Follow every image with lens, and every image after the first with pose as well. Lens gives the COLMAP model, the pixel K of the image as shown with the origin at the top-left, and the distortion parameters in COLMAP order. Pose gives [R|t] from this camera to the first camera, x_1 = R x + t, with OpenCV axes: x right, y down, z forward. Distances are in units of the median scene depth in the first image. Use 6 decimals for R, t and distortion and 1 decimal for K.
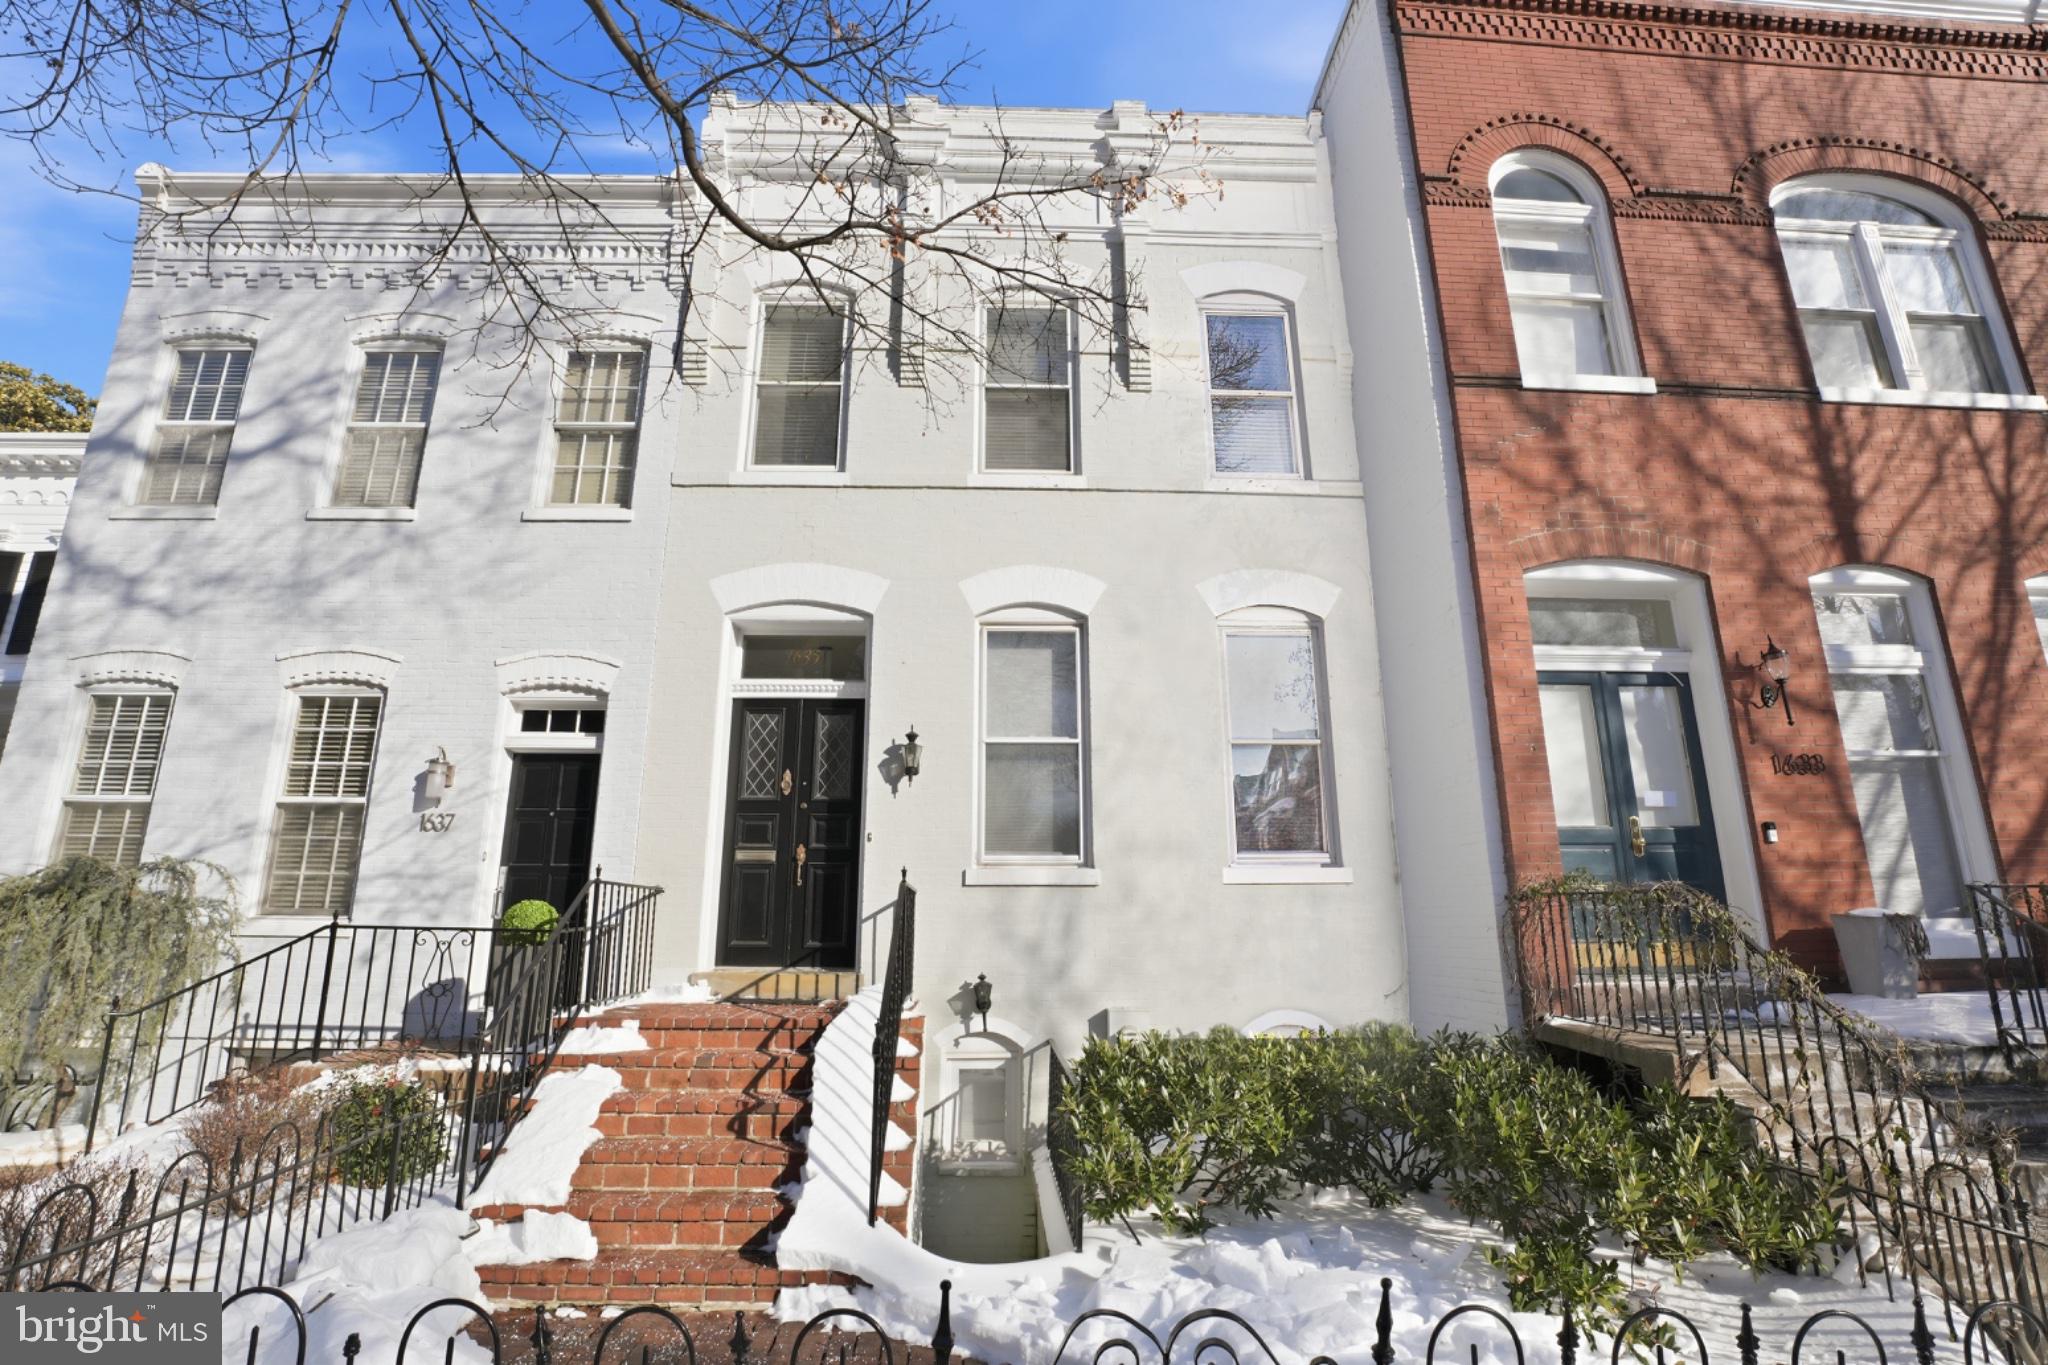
lens RADIAL K [[964.9, 0, 1022.3], [0, 964.9, 685.8], [0, 0, 1]] dist [-0.015158, -0.000393]
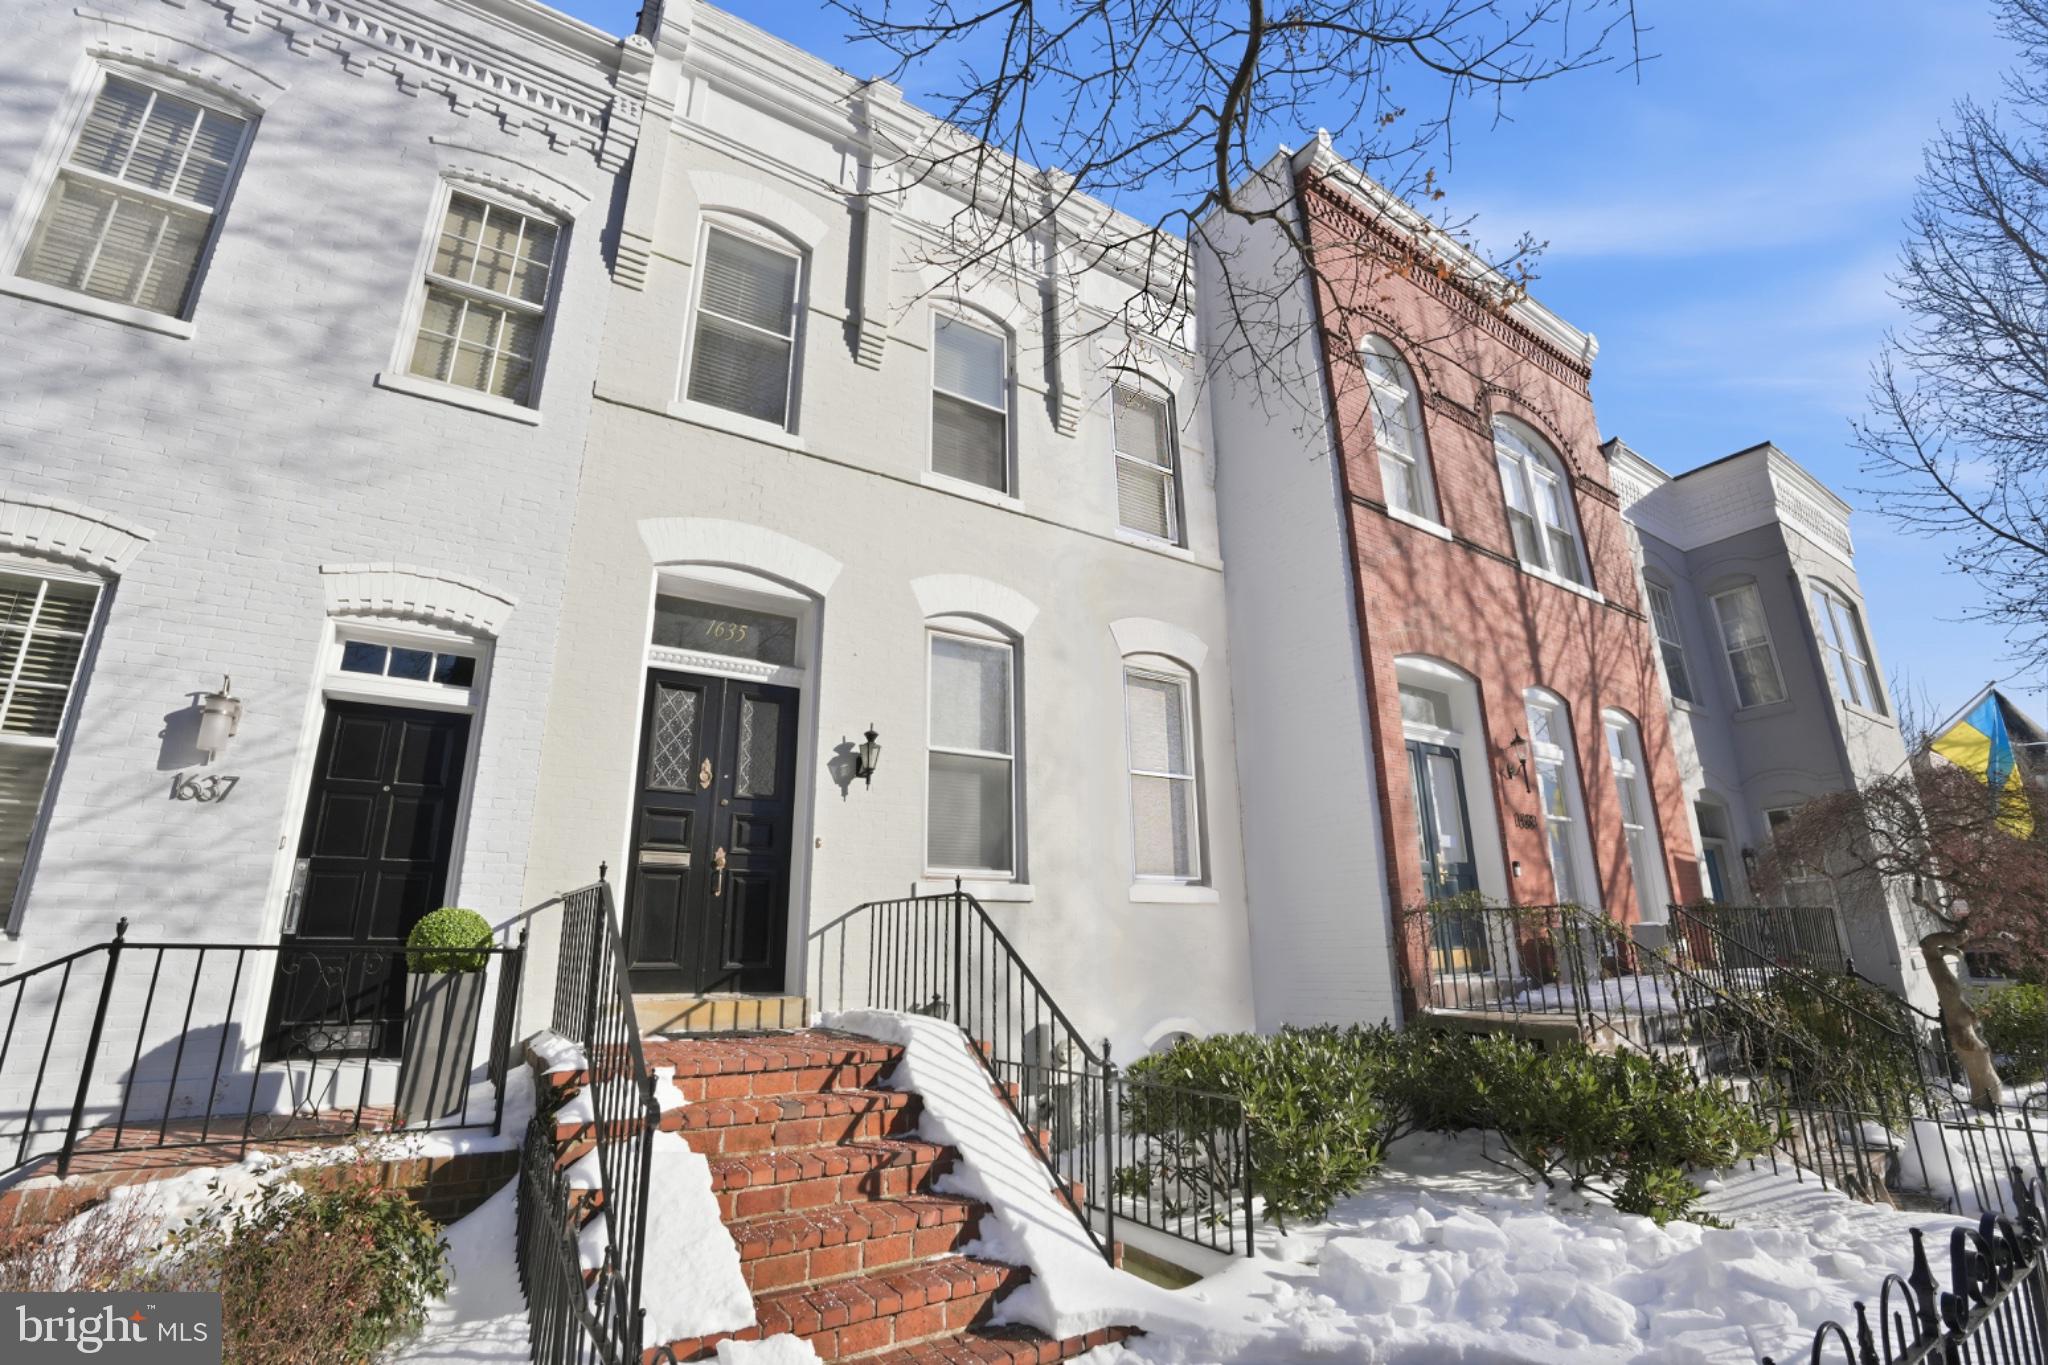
lens RADIAL K [[906.1, 0, 1026.1], [0, 906.1, 675.8], [0, 0, 1]] dist [-0.028307, 0.005268]
pose [[0.861867, 0.137296, 0.488196, -0.415028], [-0.113819, 0.990465, -0.077612, 0.046220], [-0.494197, 0.011325, 0.869276, 0.172842]]
